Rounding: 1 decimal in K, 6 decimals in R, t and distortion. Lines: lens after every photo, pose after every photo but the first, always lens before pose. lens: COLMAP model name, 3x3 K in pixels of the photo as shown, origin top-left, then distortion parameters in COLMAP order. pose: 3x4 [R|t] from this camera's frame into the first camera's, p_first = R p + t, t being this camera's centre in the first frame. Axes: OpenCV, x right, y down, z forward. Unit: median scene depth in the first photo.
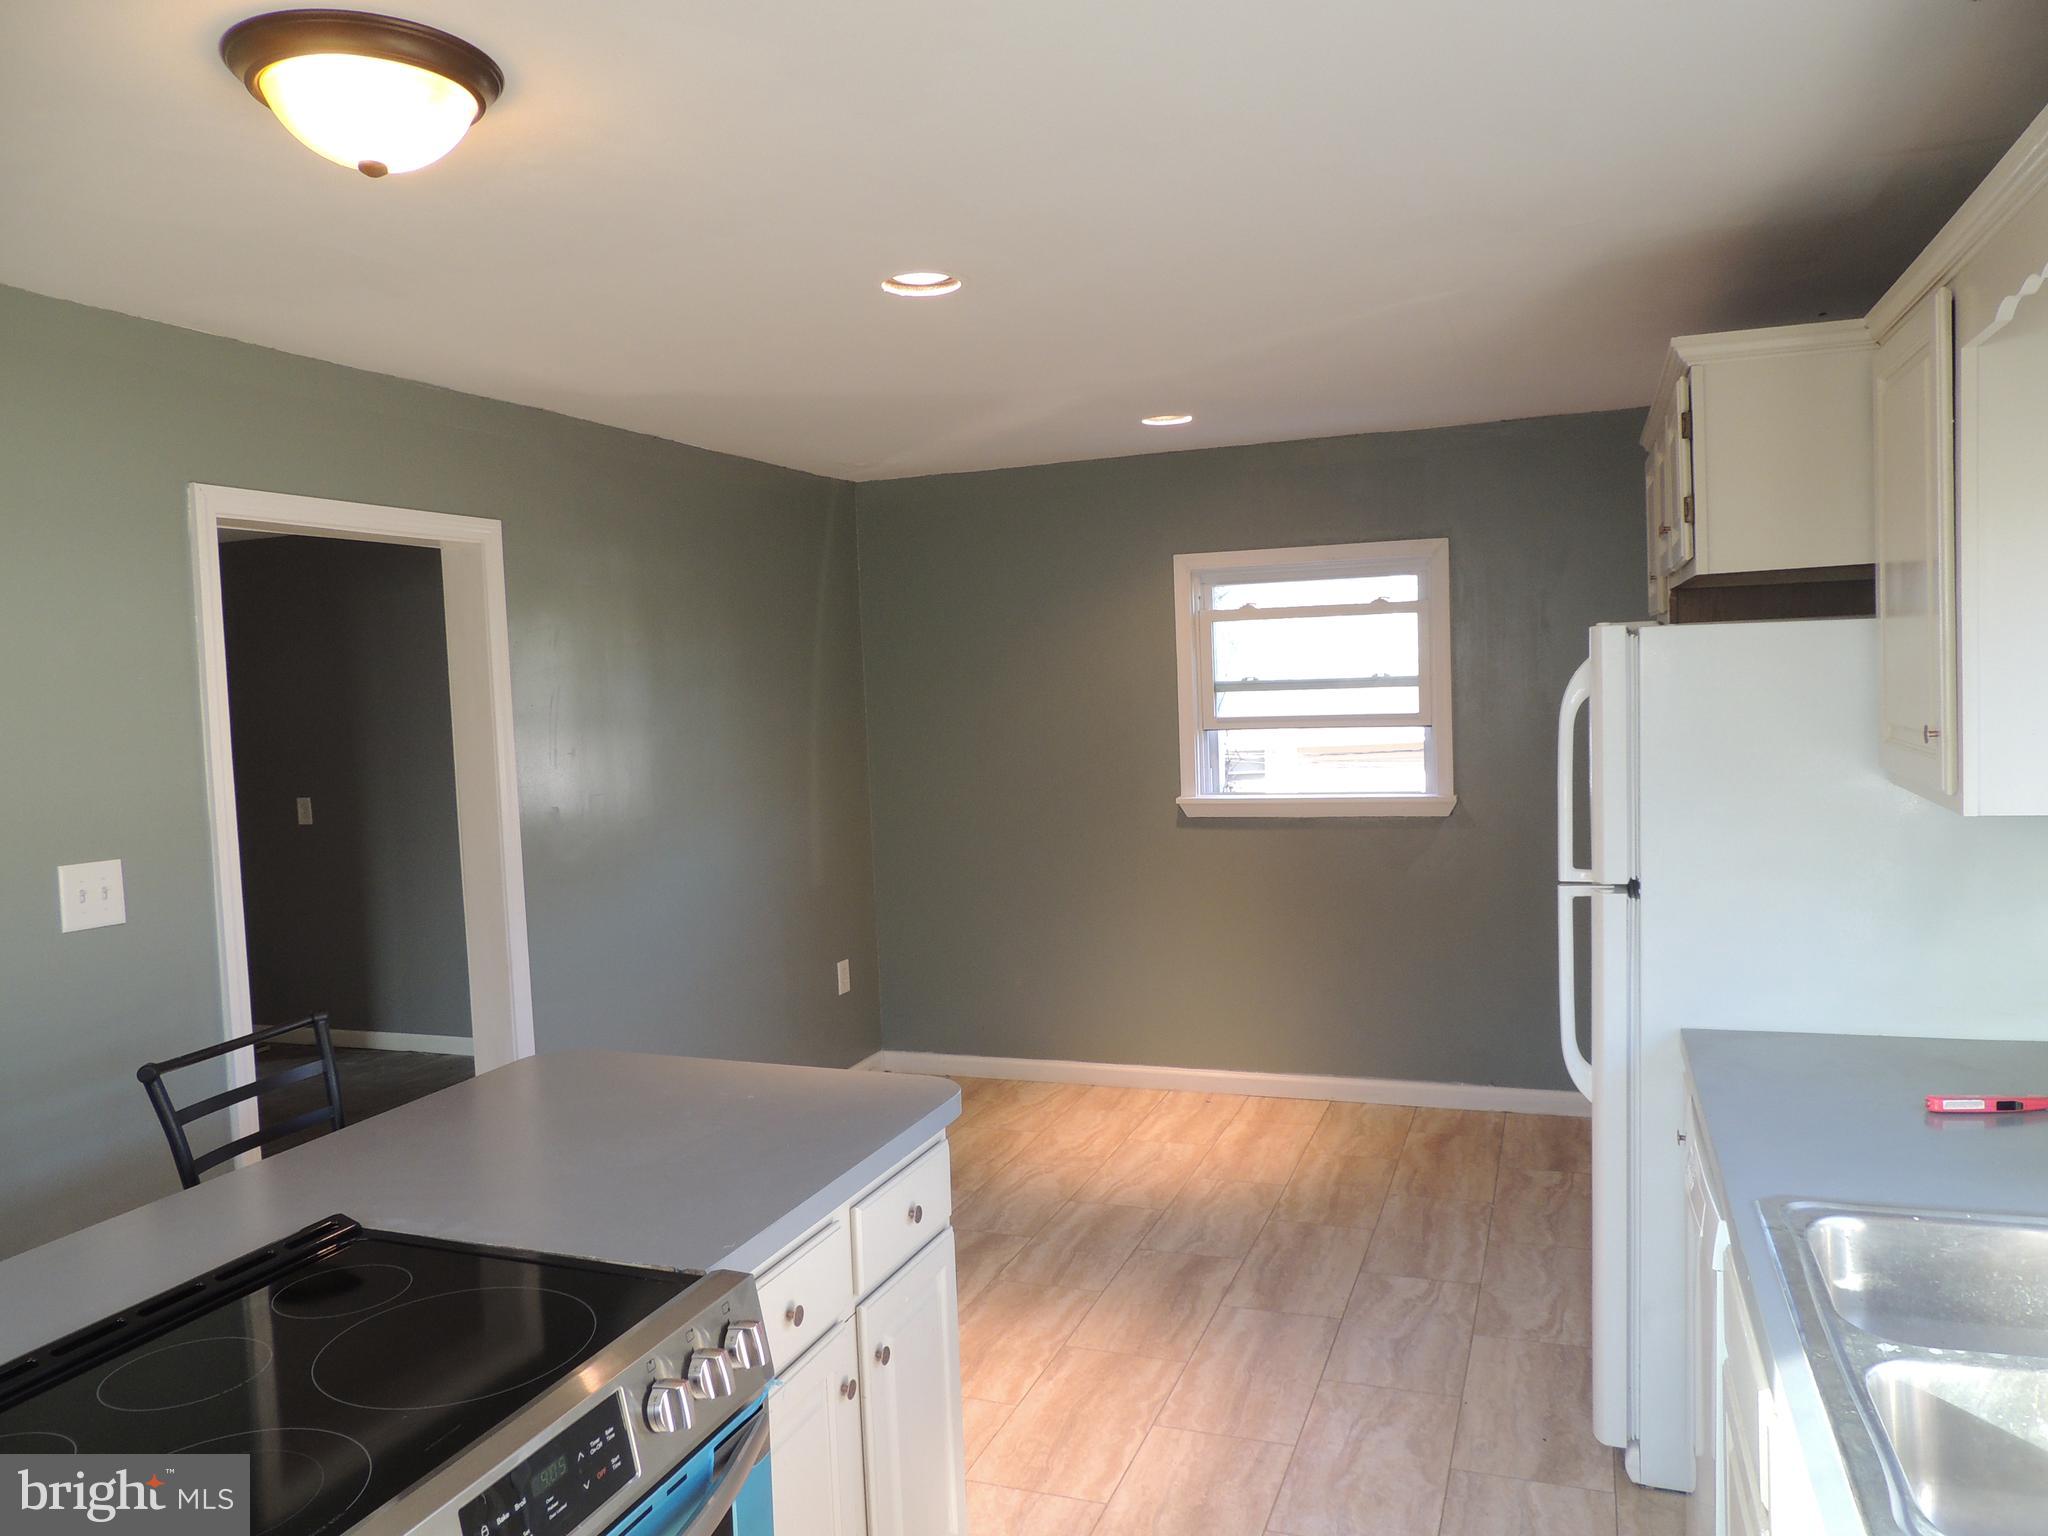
lens RADIAL K [[1459.1, 0, 1024.0], [0, 1459.1, 768.0], [0, 0, 1]] dist [-0.023619, 0.004331]
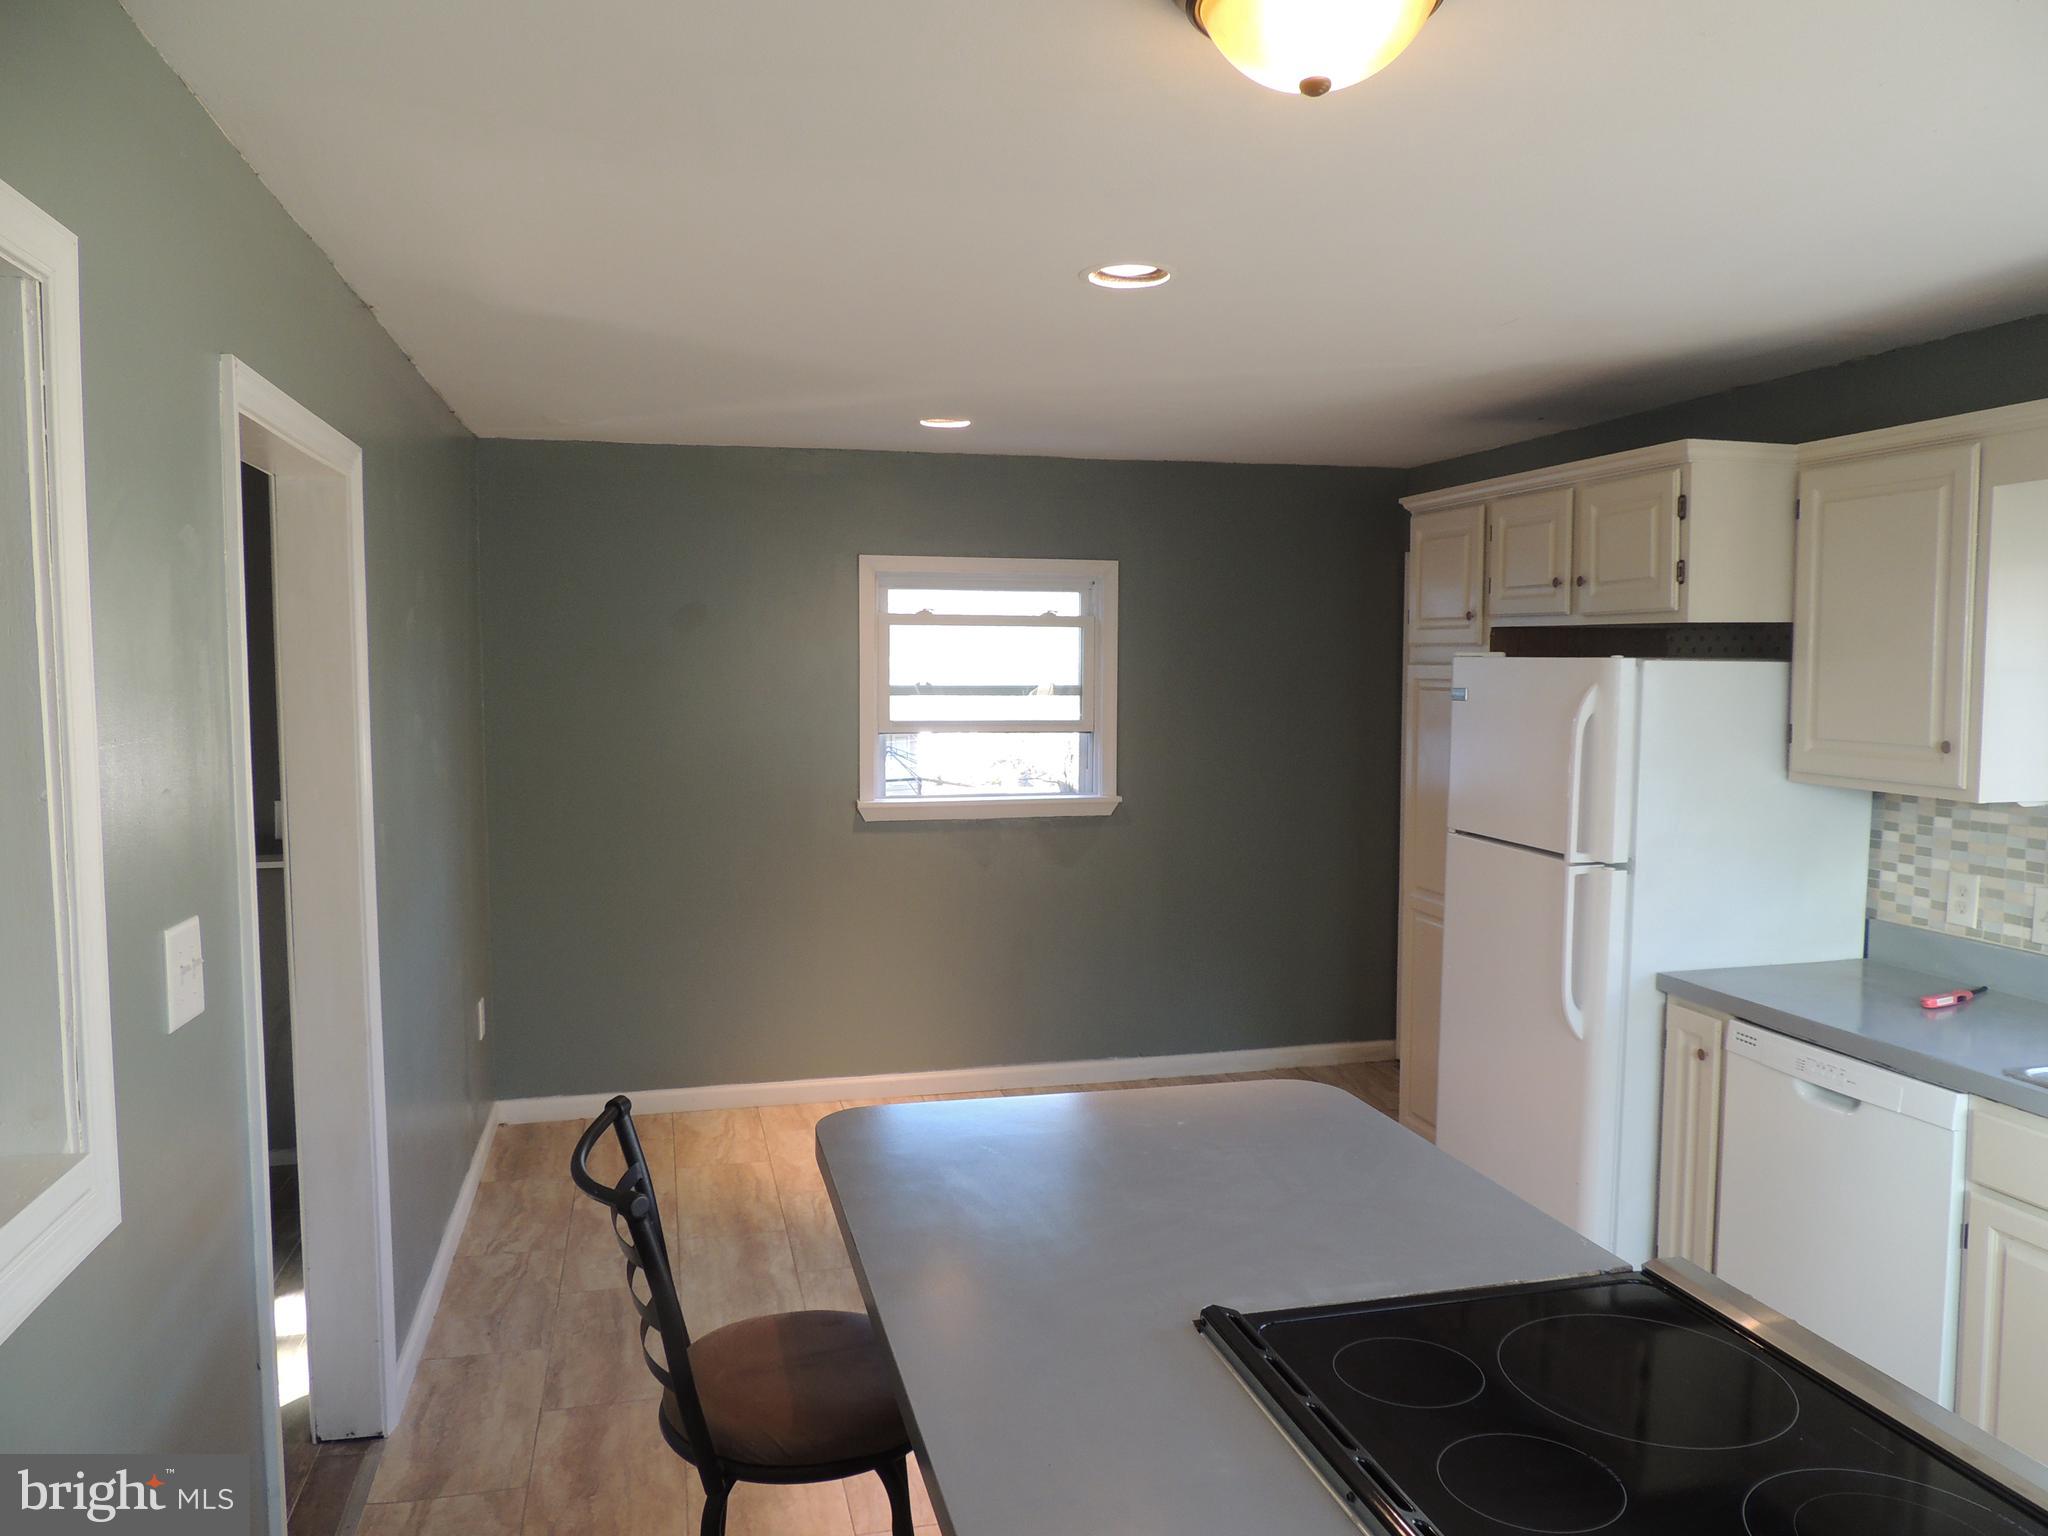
lens RADIAL K [[1459.1, 0, 1024.0], [0, 1459.1, 768.0], [0, 0, 1]] dist [-0.023619, 0.004331]
pose [[0.819640, -0.000812, 0.572879, -0.380806], [0.001763, 0.999998, -0.001105, -0.001189], [-0.572876, 0.001916, 0.819640, 0.135043]]
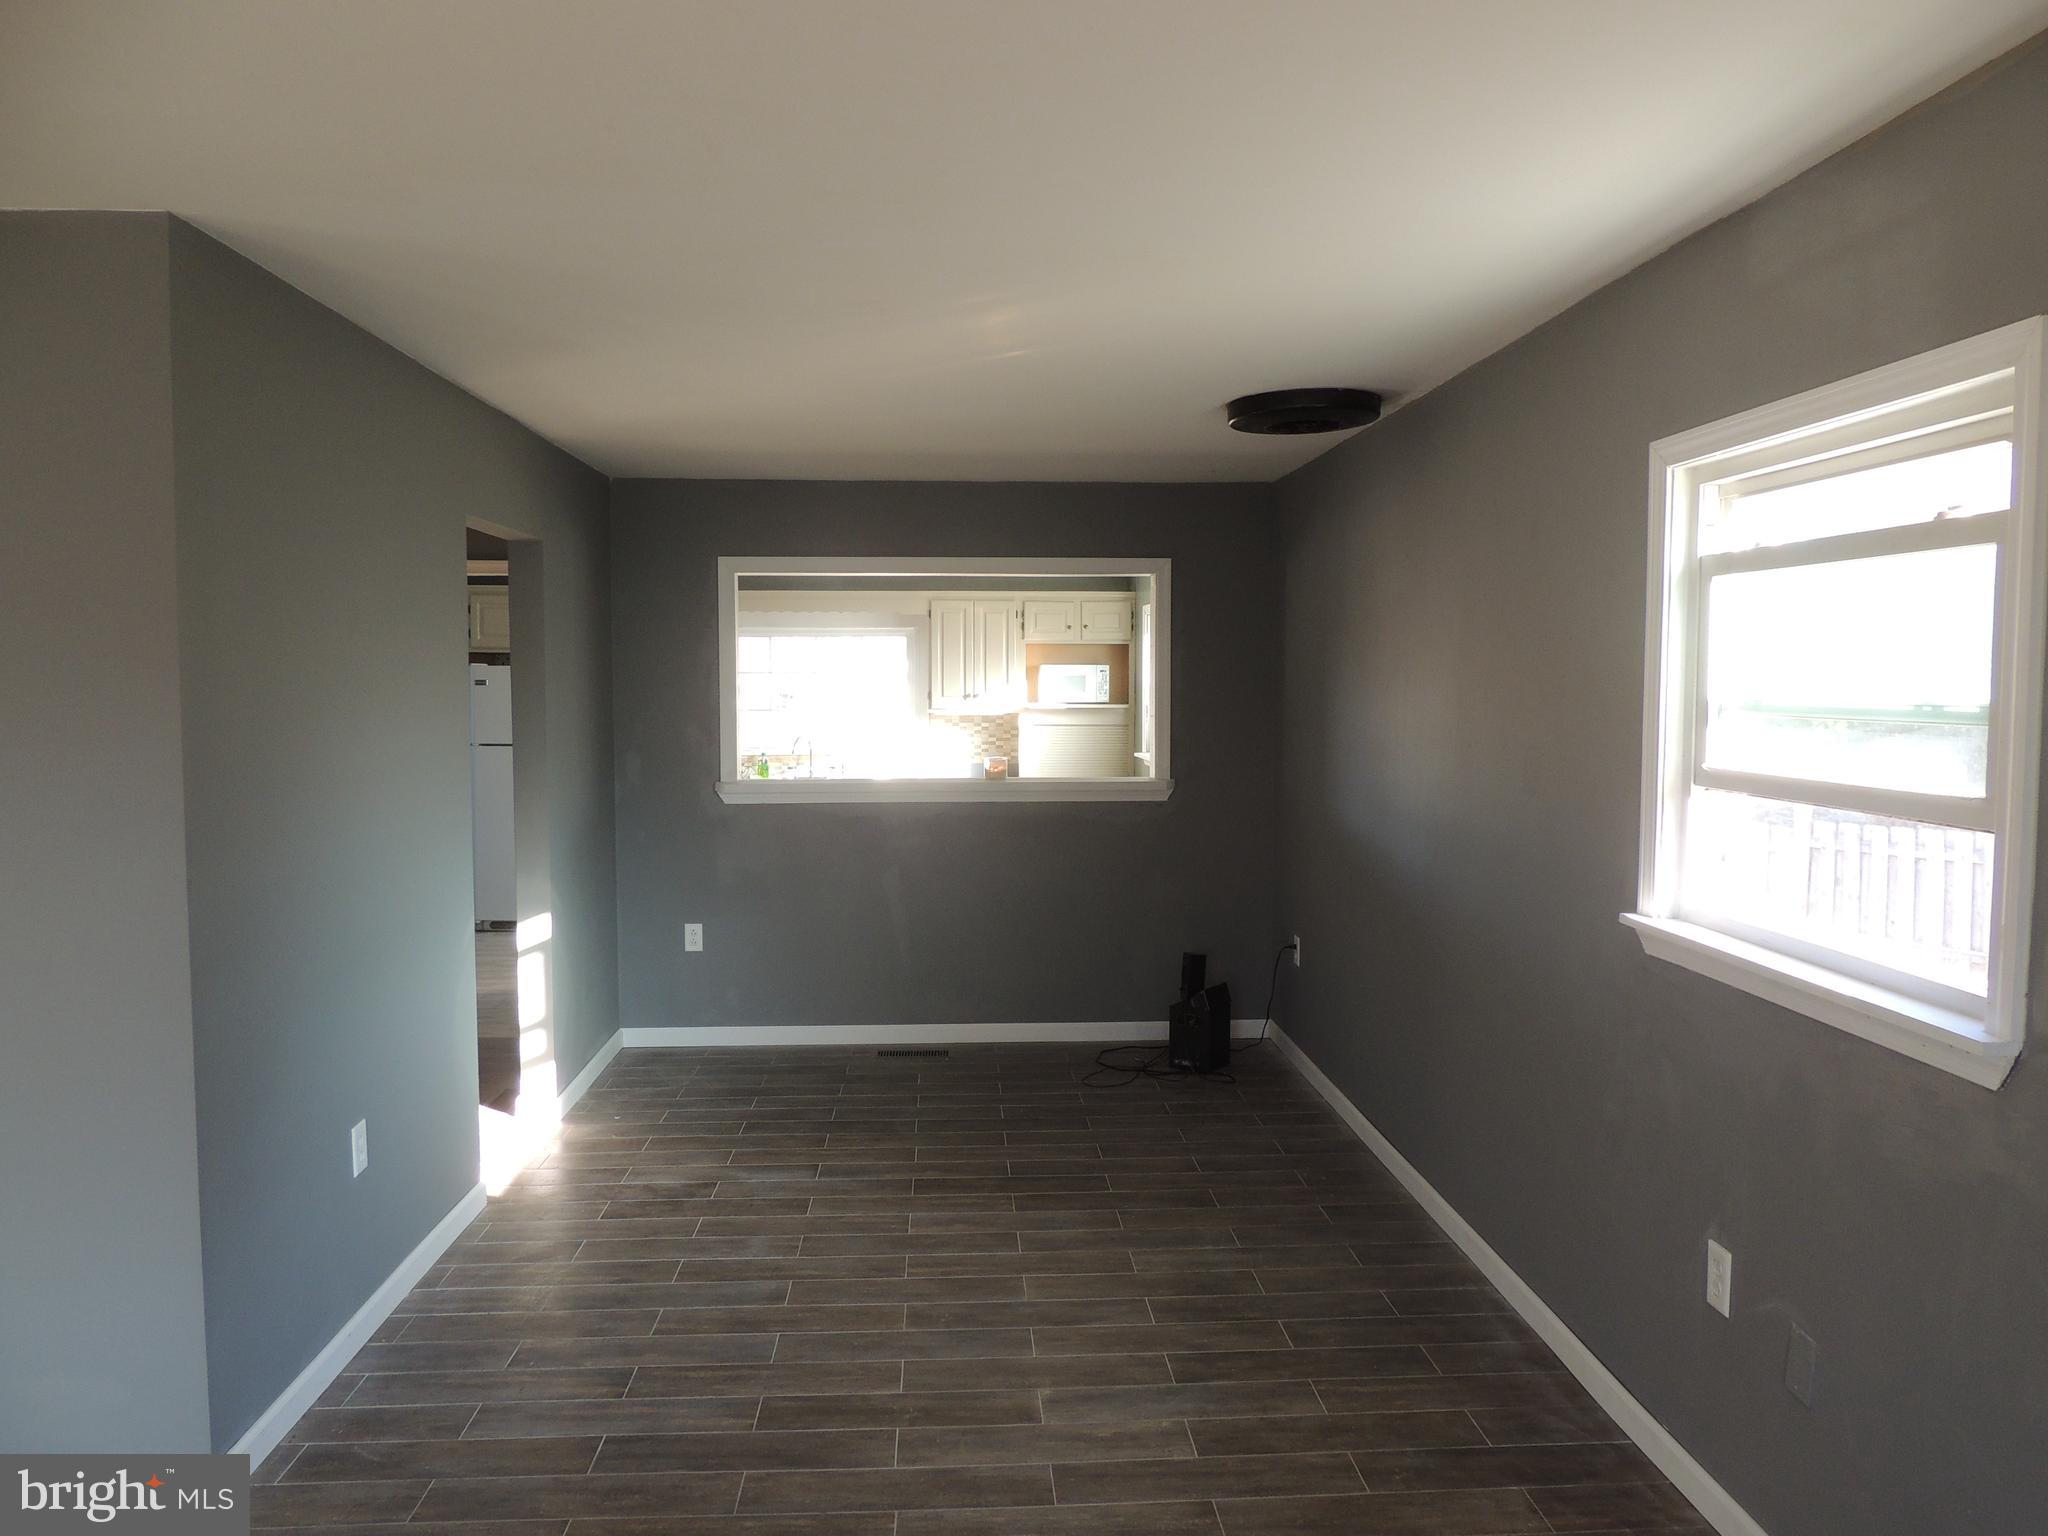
lens RADIAL K [[1459.1, 0, 1024.0], [0, 1459.1, 768.0], [0, 0, 1]] dist [-0.023619, 0.004331]
pose [[0.408557, 0.095620, -0.907710, 0.507692], [-0.073326, 0.994721, 0.071782, -0.056244], [0.909782, 0.037231, 0.413412, 0.609307]]
